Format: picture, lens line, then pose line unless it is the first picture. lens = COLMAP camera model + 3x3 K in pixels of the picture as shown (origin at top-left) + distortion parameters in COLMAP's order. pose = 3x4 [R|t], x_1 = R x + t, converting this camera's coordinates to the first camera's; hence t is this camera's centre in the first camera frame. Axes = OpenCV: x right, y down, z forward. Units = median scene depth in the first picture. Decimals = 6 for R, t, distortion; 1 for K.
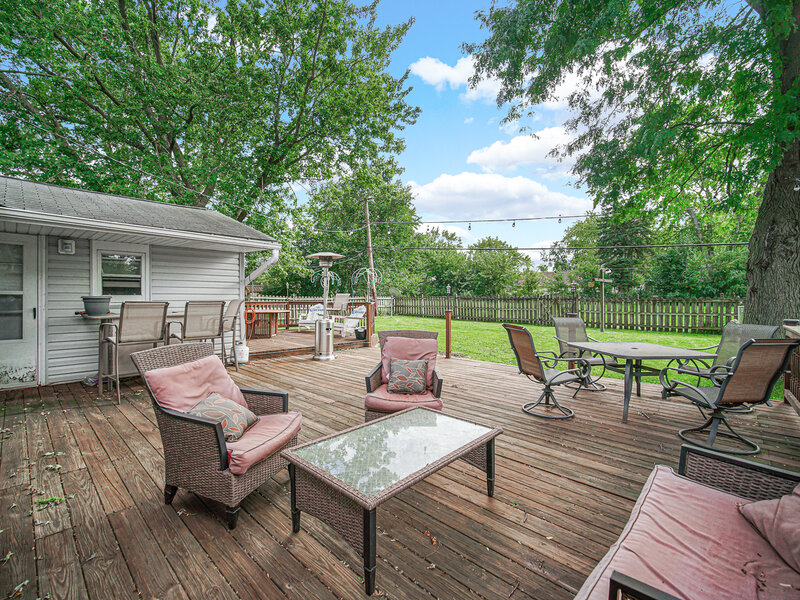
lens RADIAL K [[361.1, 0, 386.1], [0, 361.1, 297.4], [0, 0, 1]] dist [-0.000122, -0.000291]
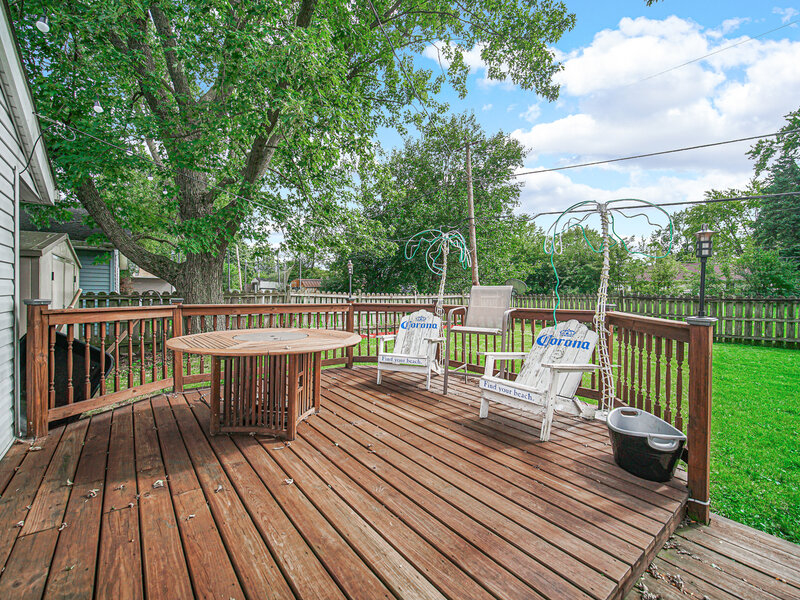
lens RADIAL K [[361.1, 0, 386.1], [0, 361.1, 297.4], [0, 0, 1]] dist [-0.000122, -0.000291]
pose [[0.985618, 0.008116, -0.168793, -0.087426], [-0.006673, 0.999936, 0.009111, -0.000969], [0.168856, -0.007854, 0.985609, 0.322258]]
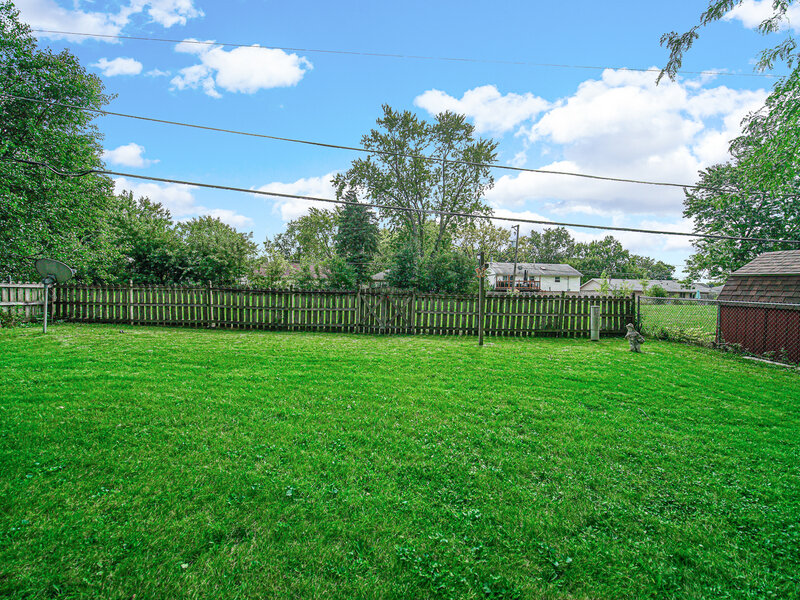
lens RADIAL K [[362.5, 0, 401.2], [0, 362.5, 305.2], [0, 0, 1]] dist [-0.000600, 0.000443]
pose [[0.703911, -0.008143, 0.710242, 0.007472], [-0.022362, 0.999185, 0.033619, 0.001449], [-0.709936, -0.039547, 0.703155, 0.385667]]
